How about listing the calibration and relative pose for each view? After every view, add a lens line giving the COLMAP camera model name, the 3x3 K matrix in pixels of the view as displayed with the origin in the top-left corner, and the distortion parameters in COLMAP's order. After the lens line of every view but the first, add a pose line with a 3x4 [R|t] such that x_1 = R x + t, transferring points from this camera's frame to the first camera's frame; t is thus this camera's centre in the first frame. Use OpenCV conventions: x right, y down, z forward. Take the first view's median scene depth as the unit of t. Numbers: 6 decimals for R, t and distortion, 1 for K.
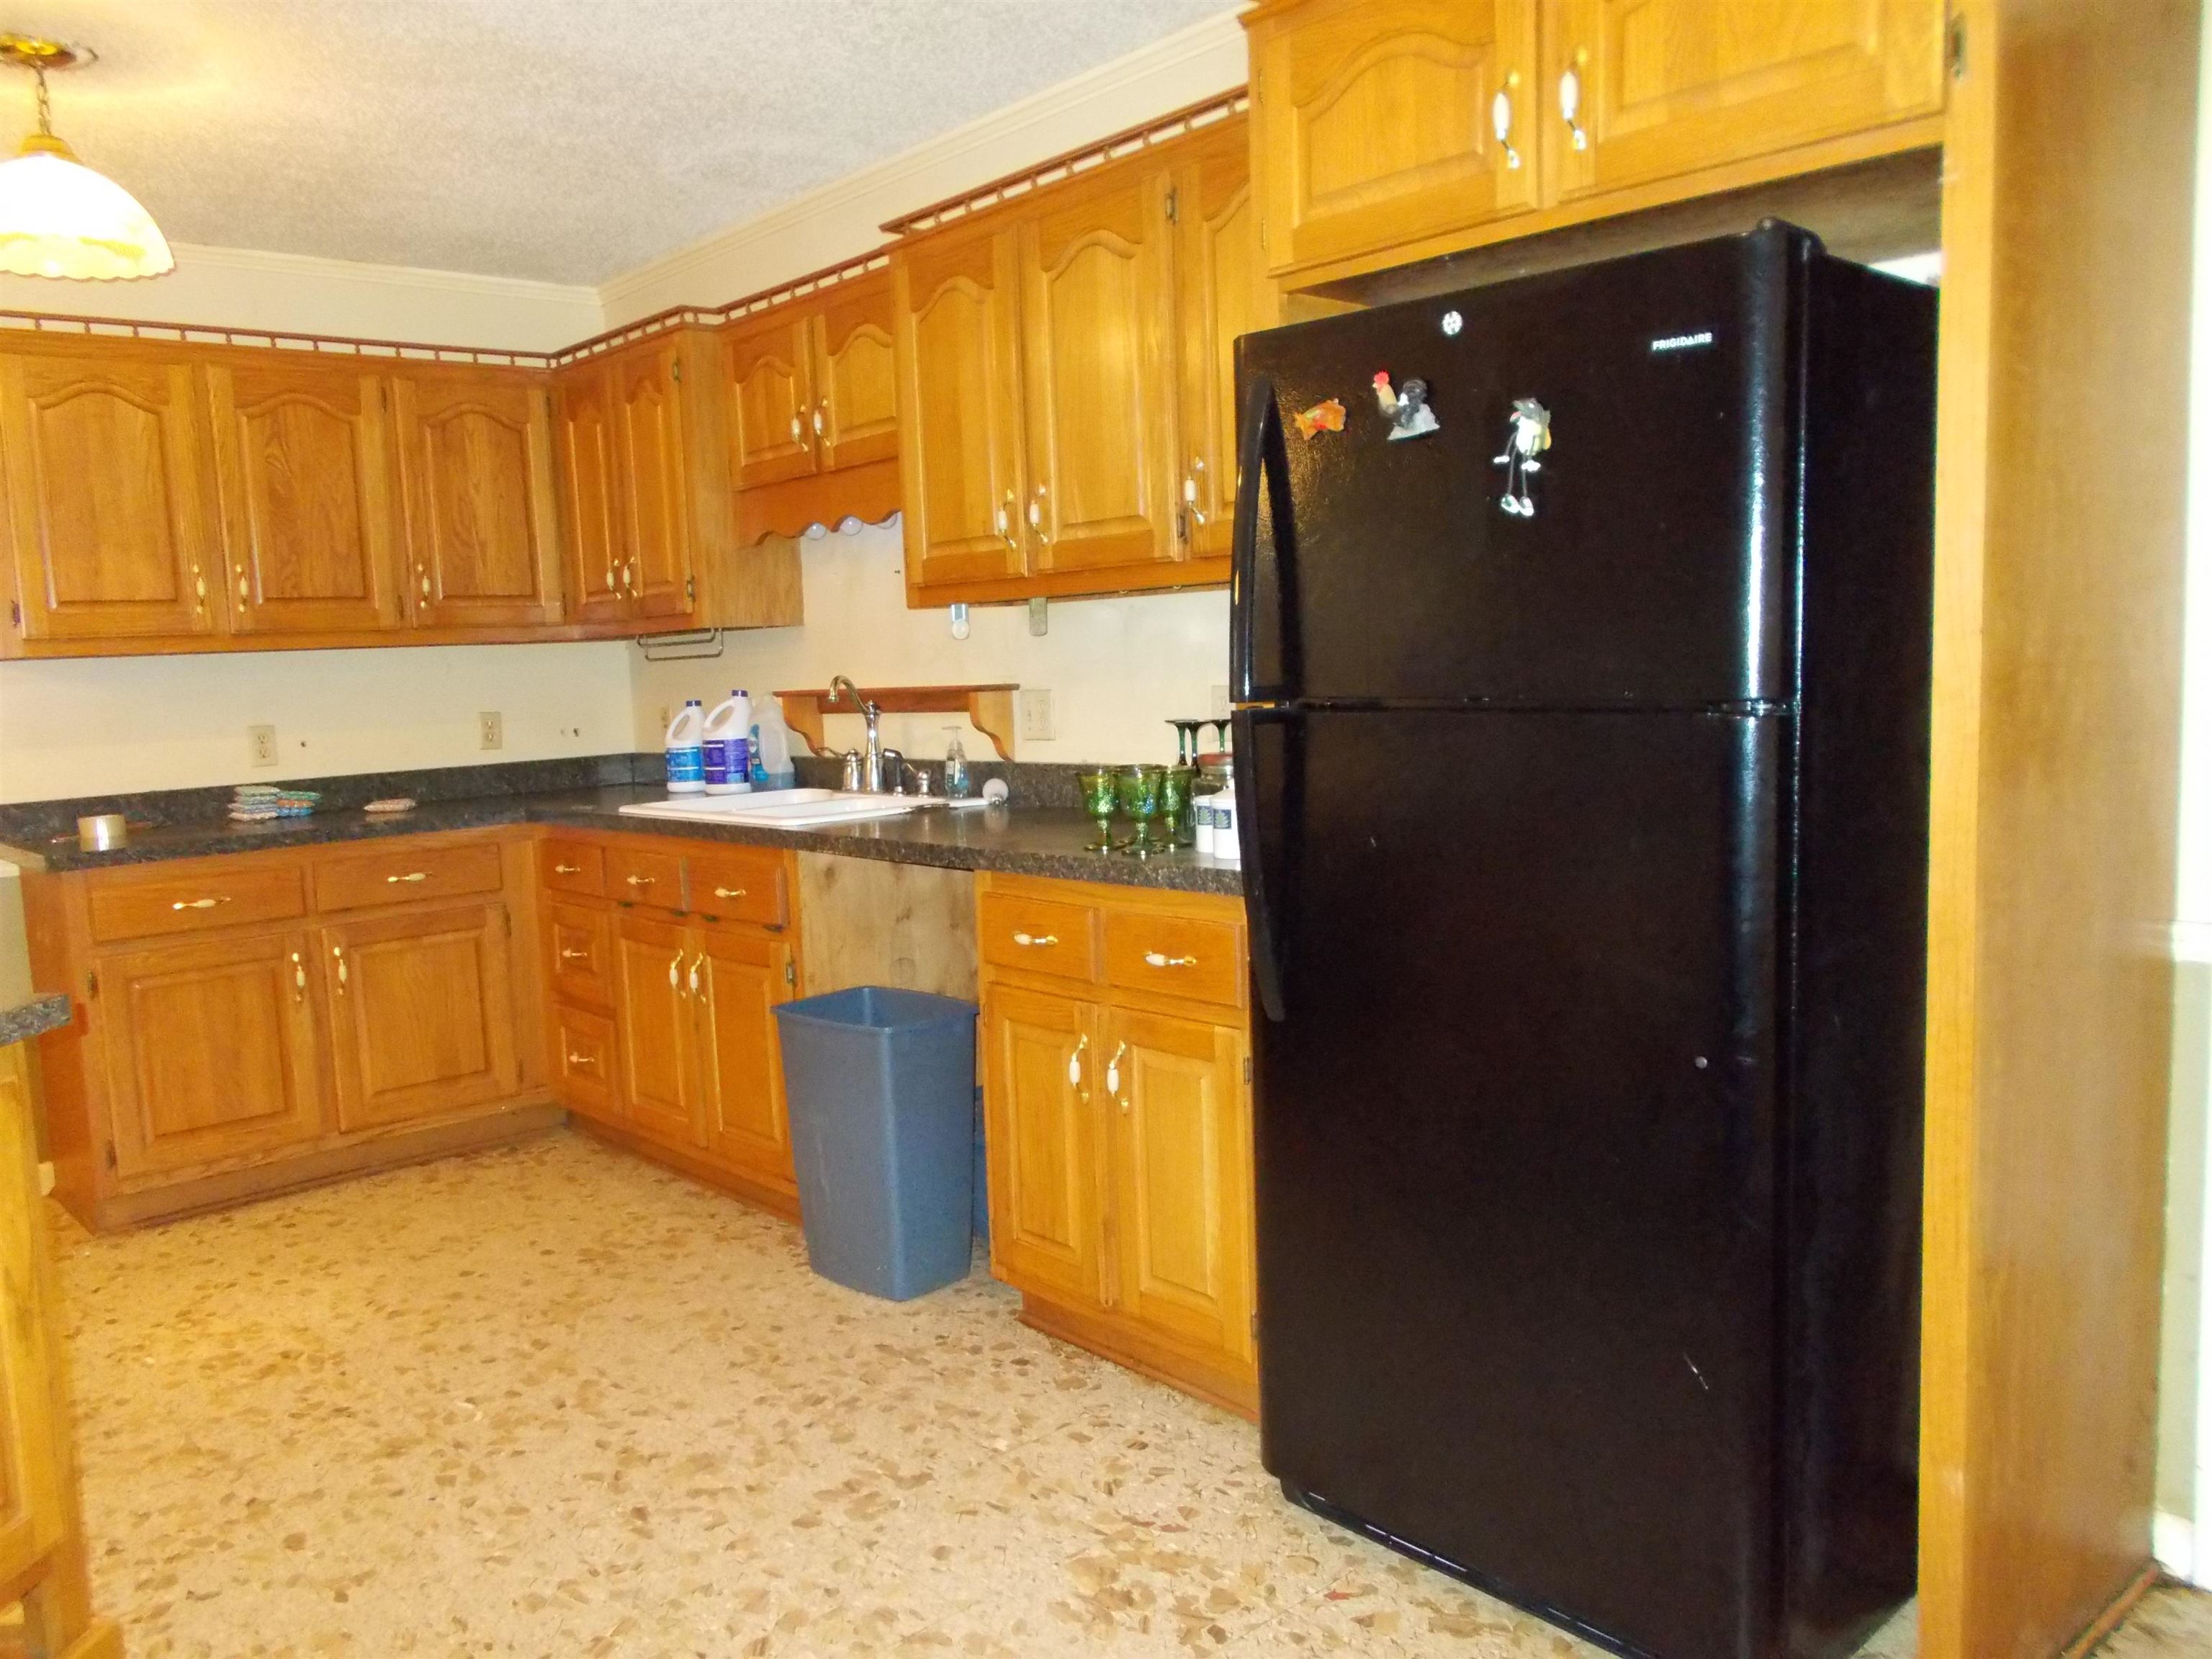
lens RADIAL K [[1684.6, 0, 1106.0], [0, 1684.6, 829.5], [0, 0, 1]] dist [0.012479, -0.008878]
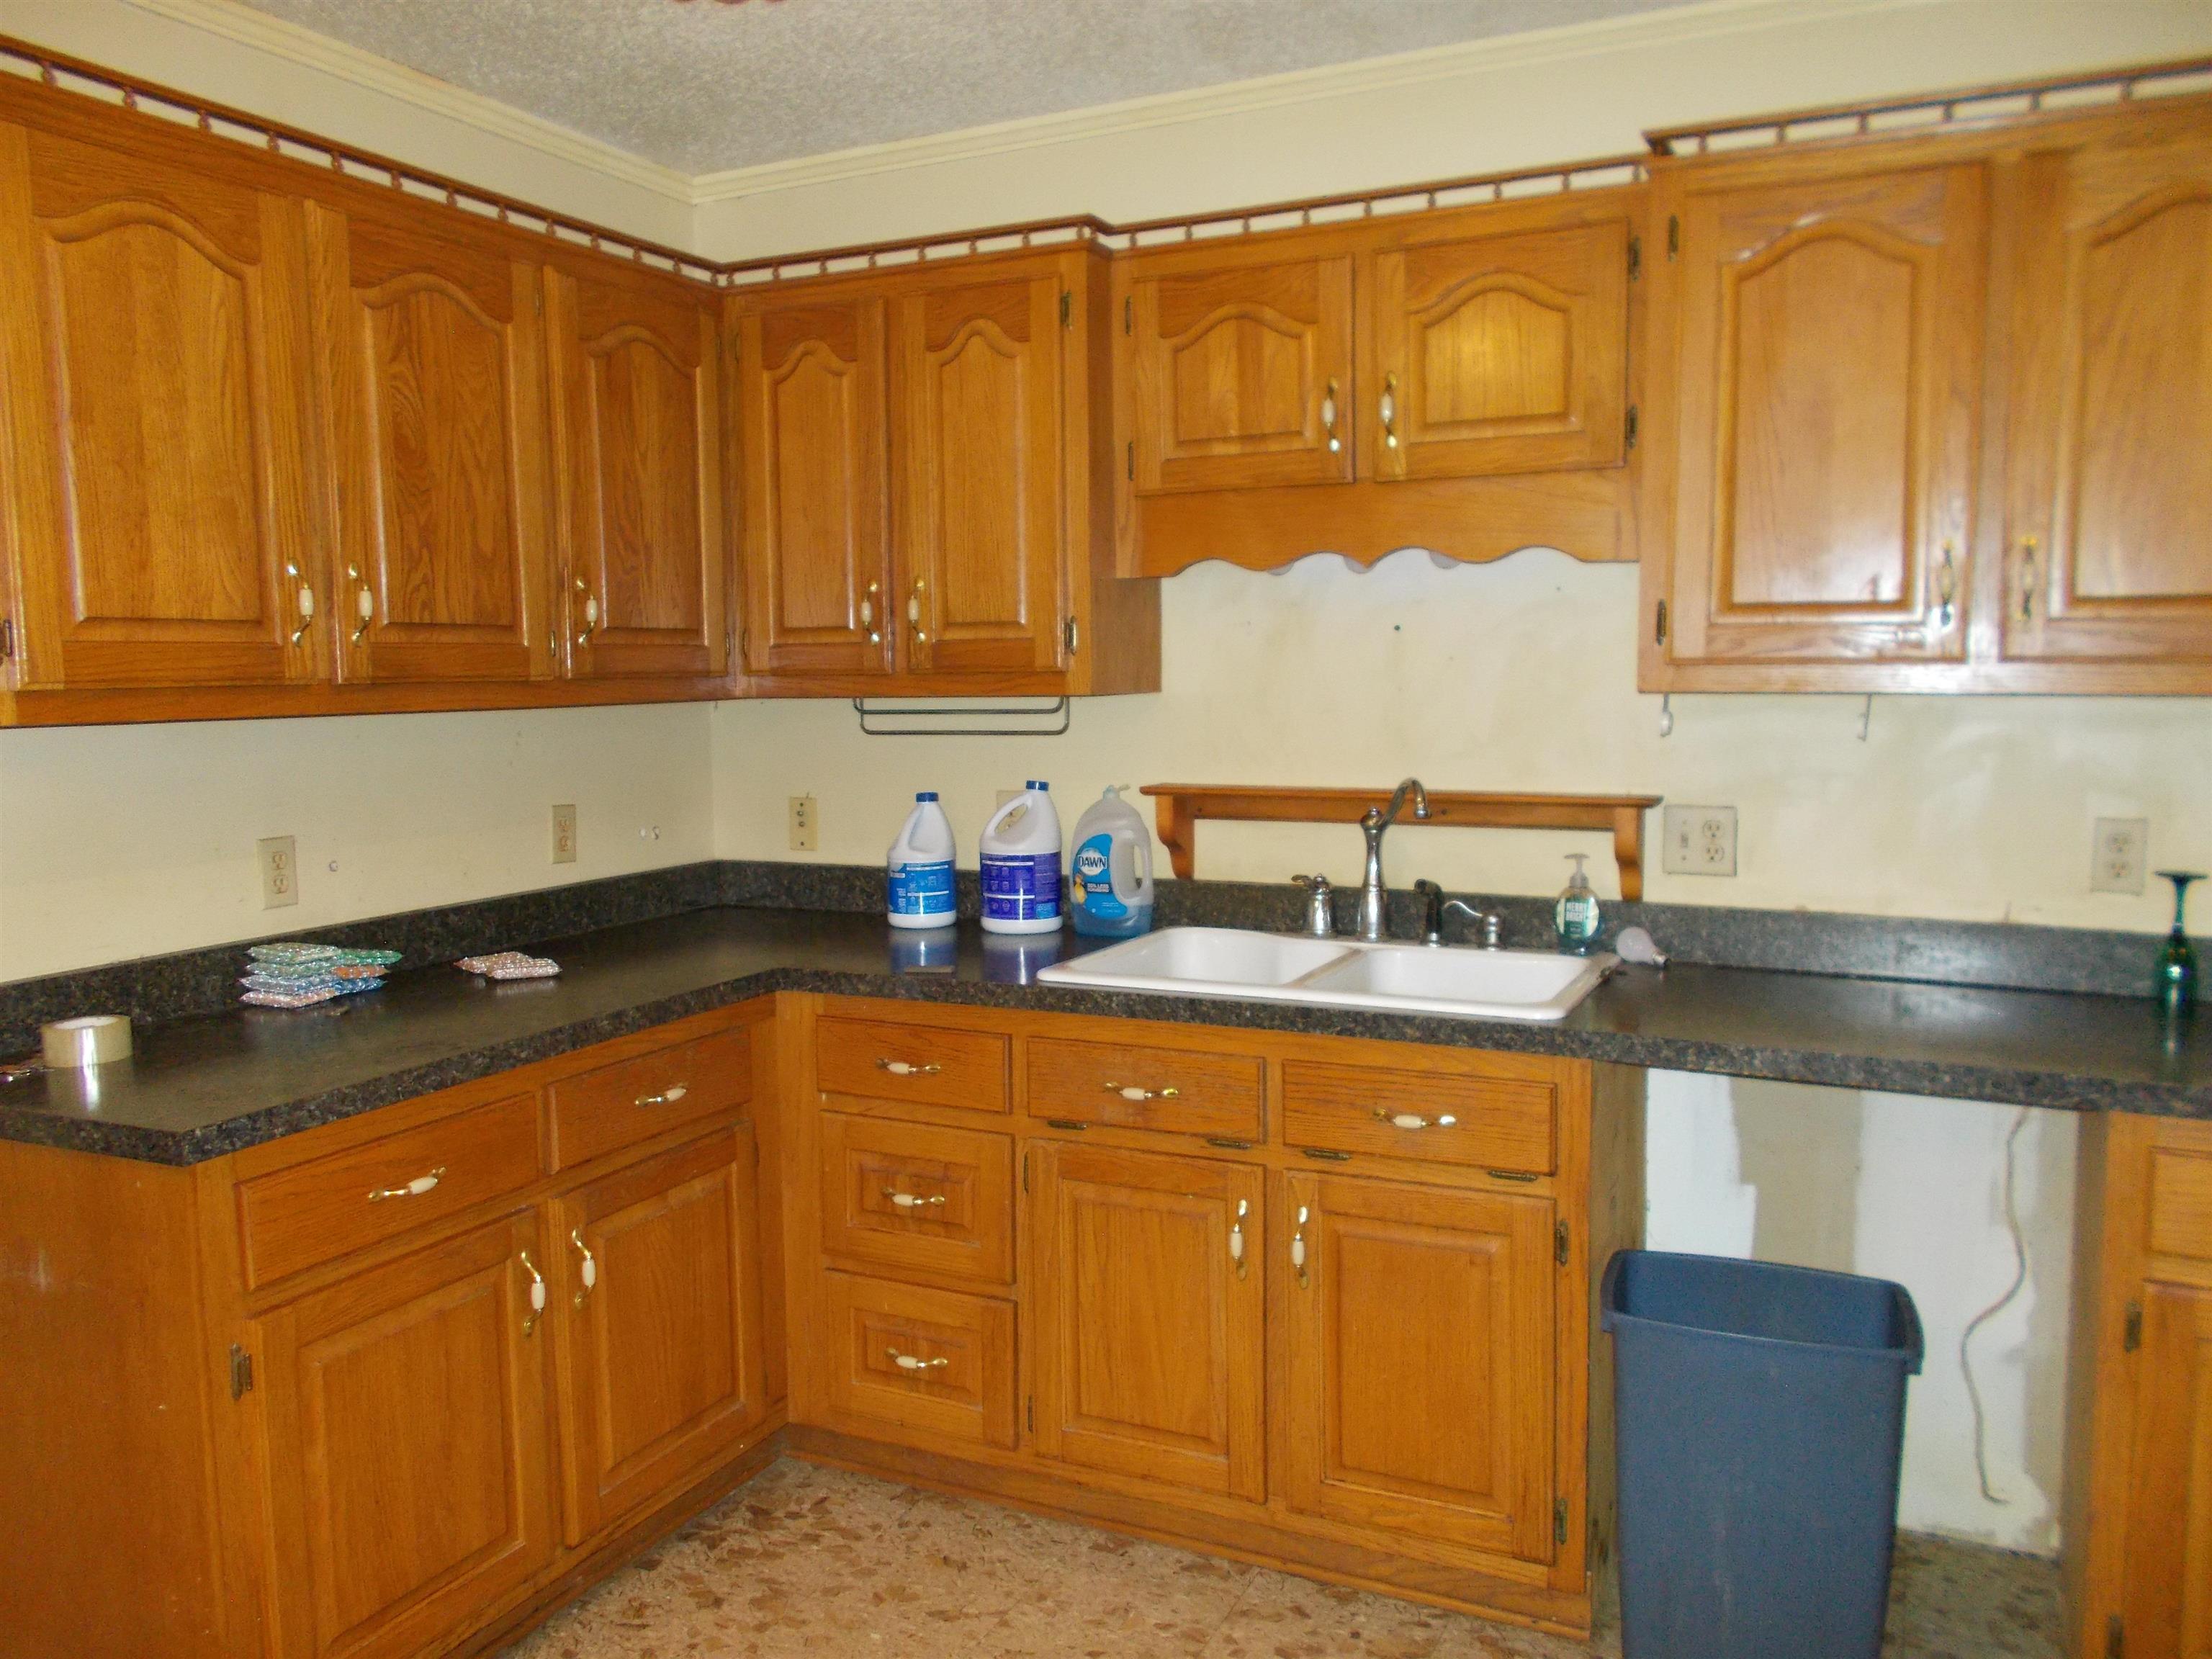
lens RADIAL K [[1684.6, 0, 1106.0], [0, 1684.6, 829.5], [0, 0, 1]] dist [0.012479, -0.008878]
pose [[0.923616, -0.001608, 0.383315, -0.492641], [0.009219, 0.999795, -0.018019, -0.054164], [-0.383207, 0.020177, 0.923442, 0.378351]]
